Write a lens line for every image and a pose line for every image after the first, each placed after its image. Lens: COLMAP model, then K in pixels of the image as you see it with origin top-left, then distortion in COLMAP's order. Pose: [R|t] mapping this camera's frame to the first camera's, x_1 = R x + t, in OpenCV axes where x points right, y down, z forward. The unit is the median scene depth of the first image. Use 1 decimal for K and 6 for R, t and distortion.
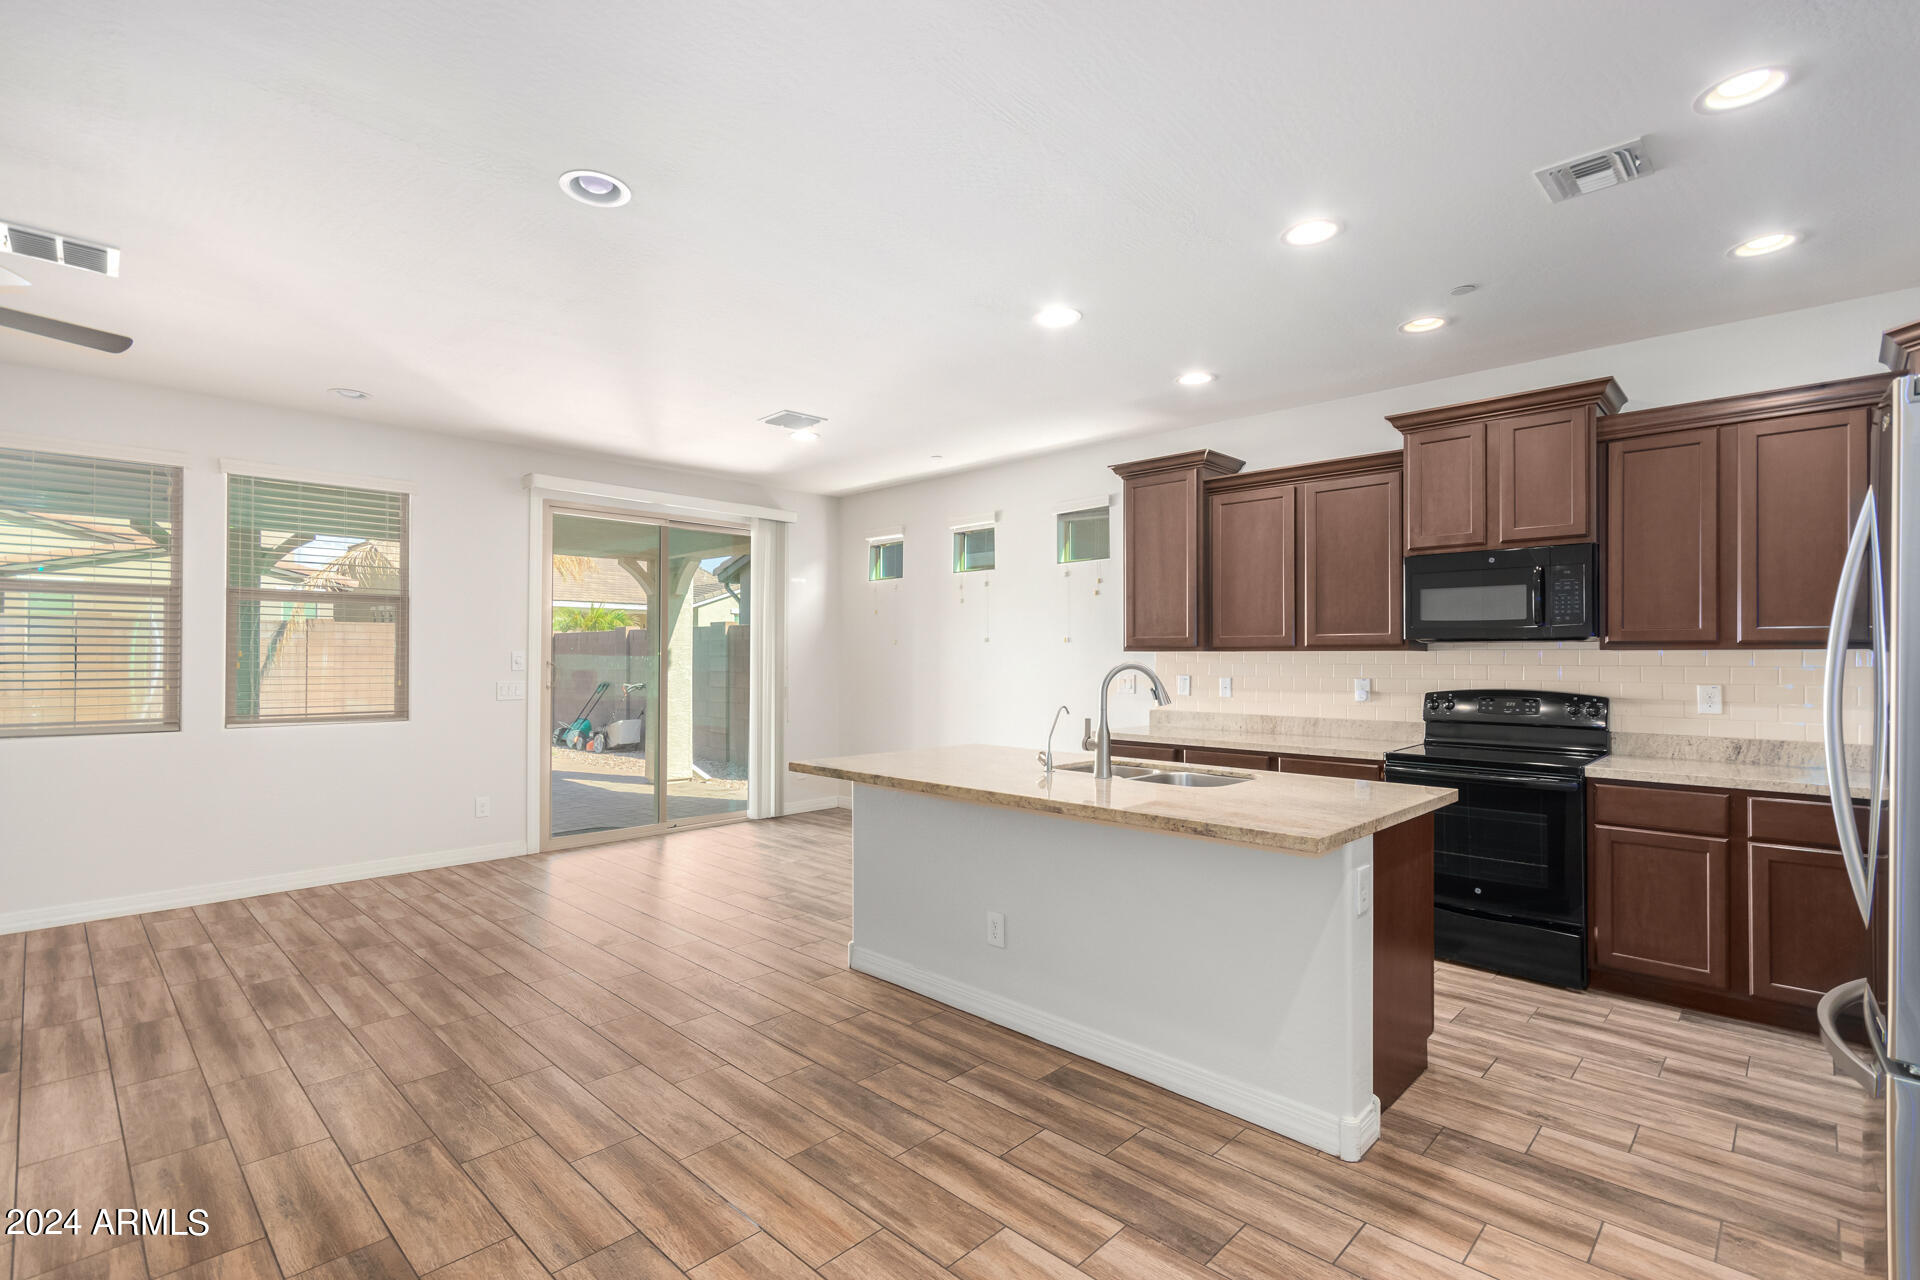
lens RADIAL K [[886.3, 0, 962.9], [0, 886.3, 644.9], [0, 0, 1]] dist [0.002026, 0.000405]
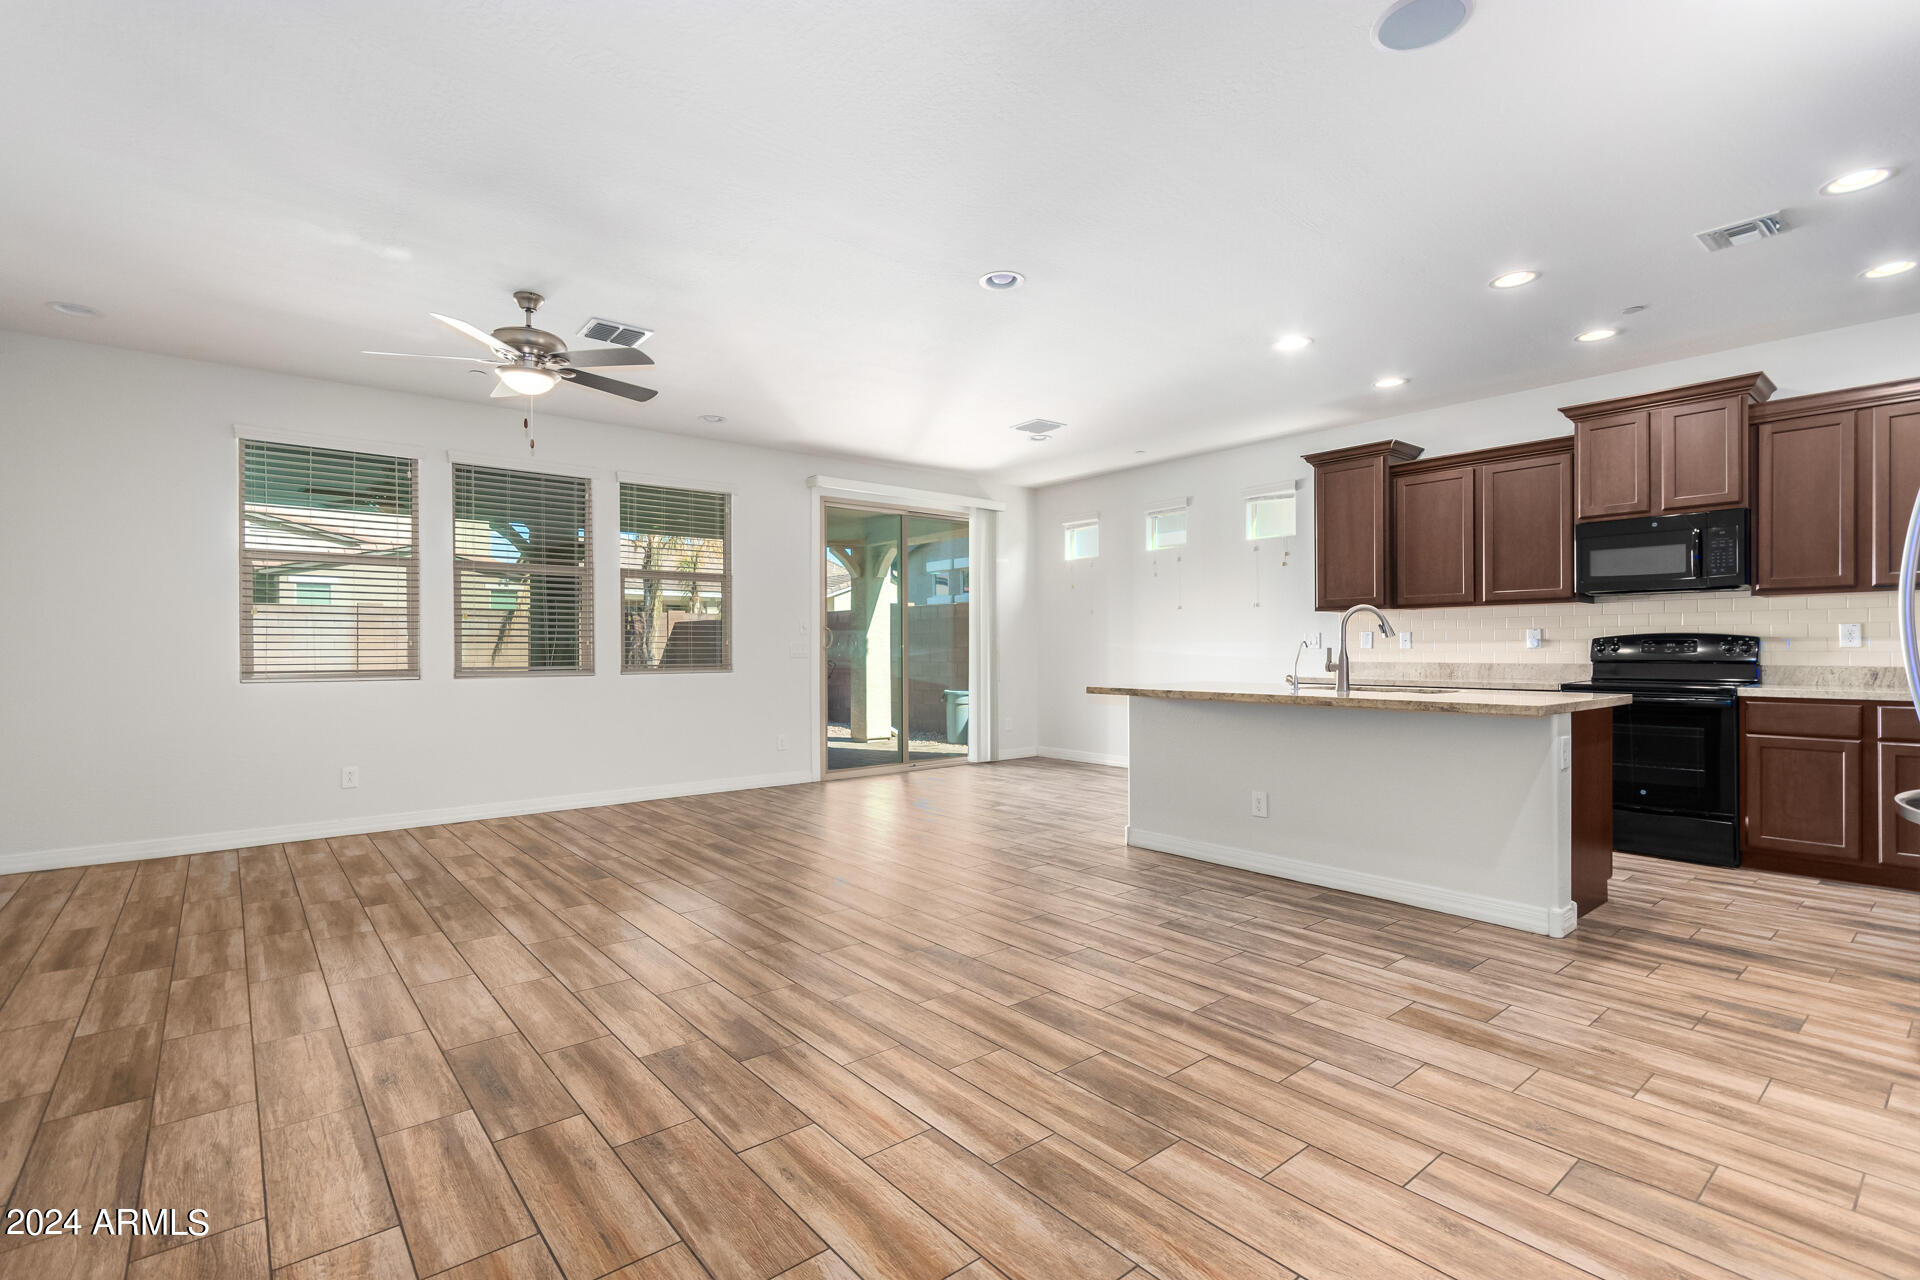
lens RADIAL K [[884.1, 0, 963.2], [0, 884.1, 644.5], [0, 0, 1]] dist [0.010474, -0.005318]
pose [[0.993956, -0.006590, -0.109581, -0.221447], [0.007650, 0.999928, 0.009254, 0.052178], [0.109512, -0.010036, 0.993935, -0.327386]]
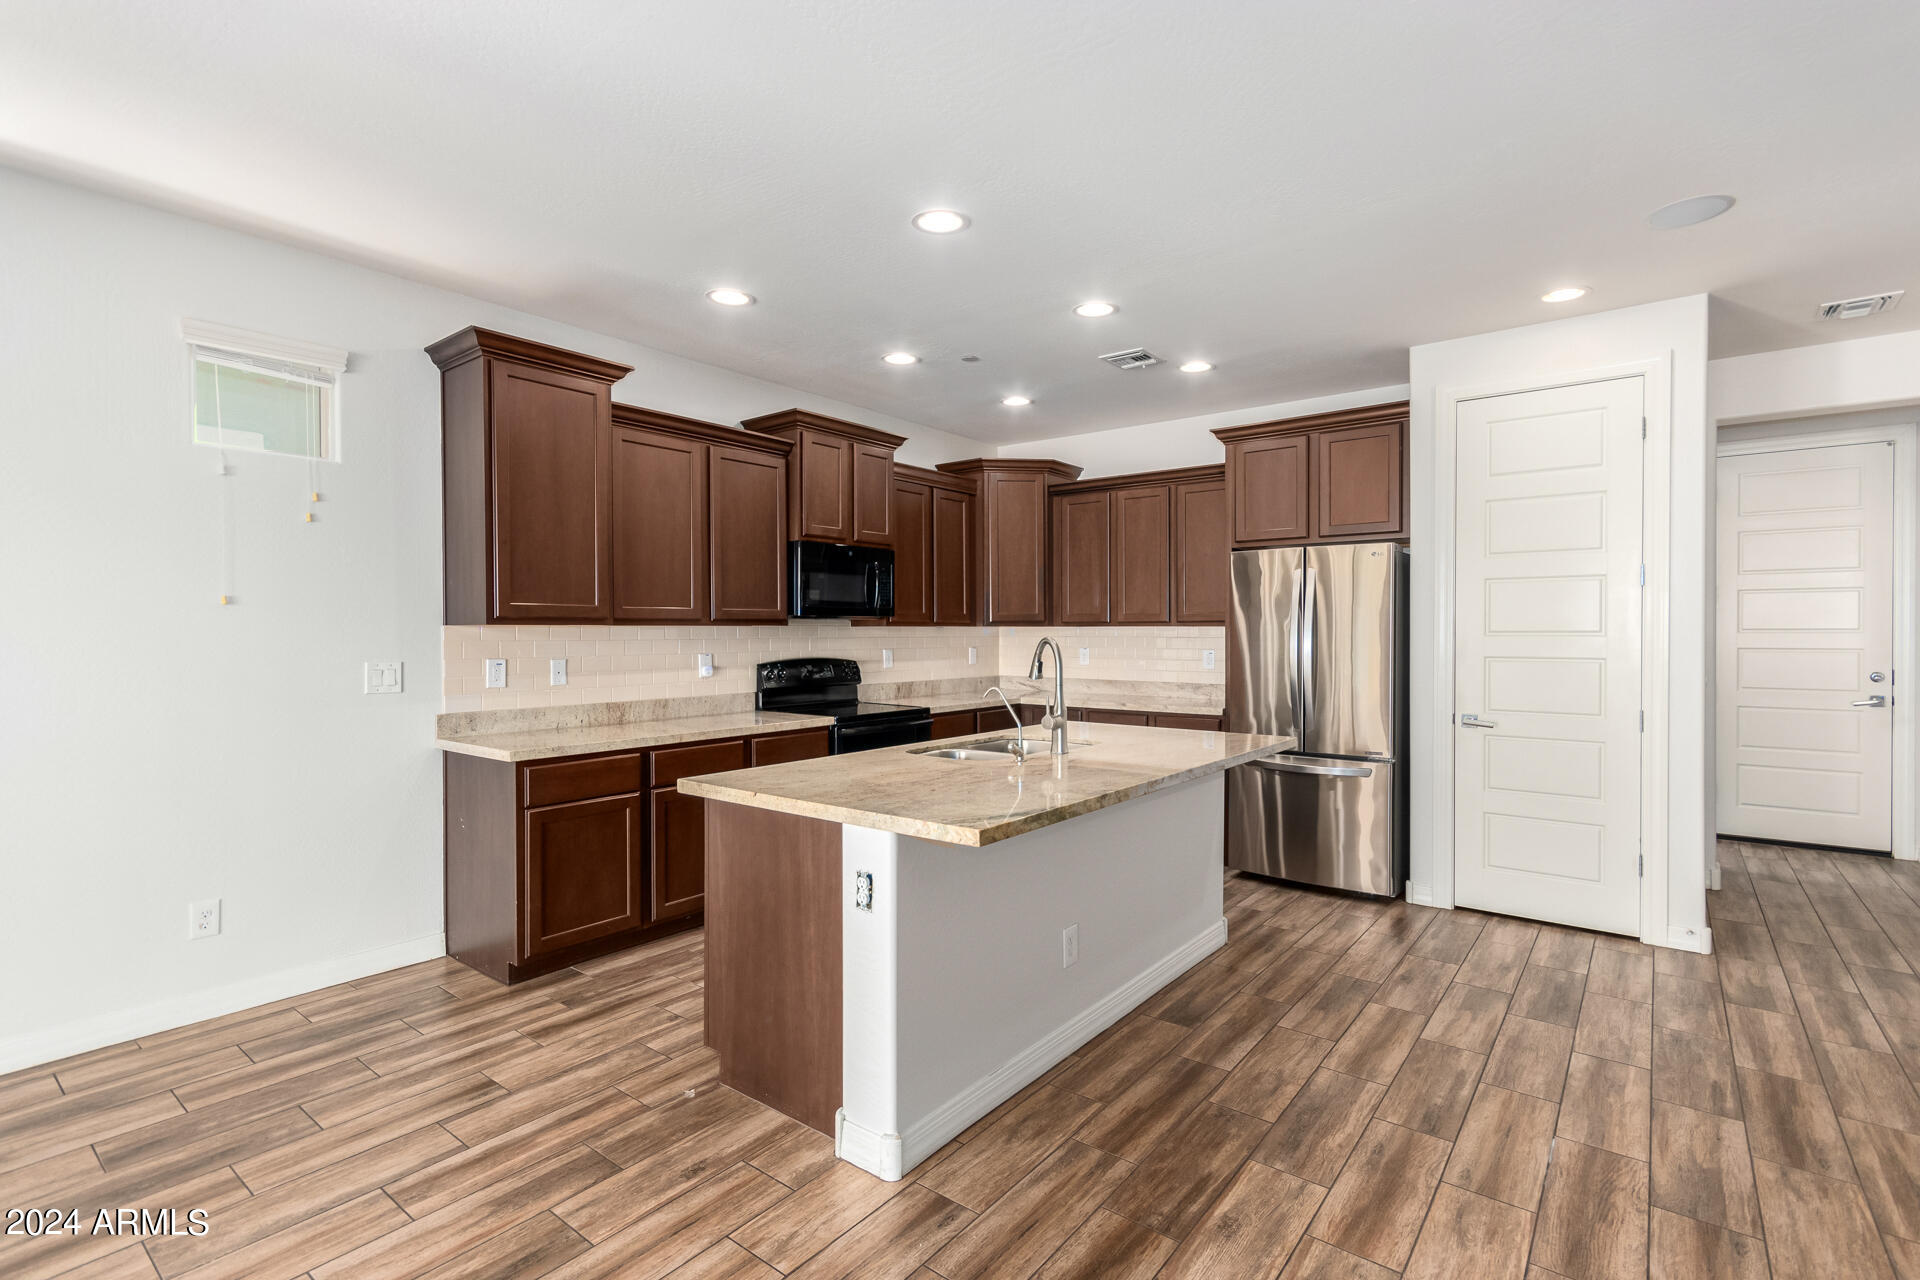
lens RADIAL K [[890.0, 0, 960.0], [0, 890.0, 640.0], [0, 0, 1]] dist [0.004389, -0.000607]
pose [[-0.099363, -0.012217, 0.994976, -0.690723], [-0.011434, 0.999873, 0.011135, 0.010398], [-0.994986, -0.010270, -0.099490, 1.012495]]
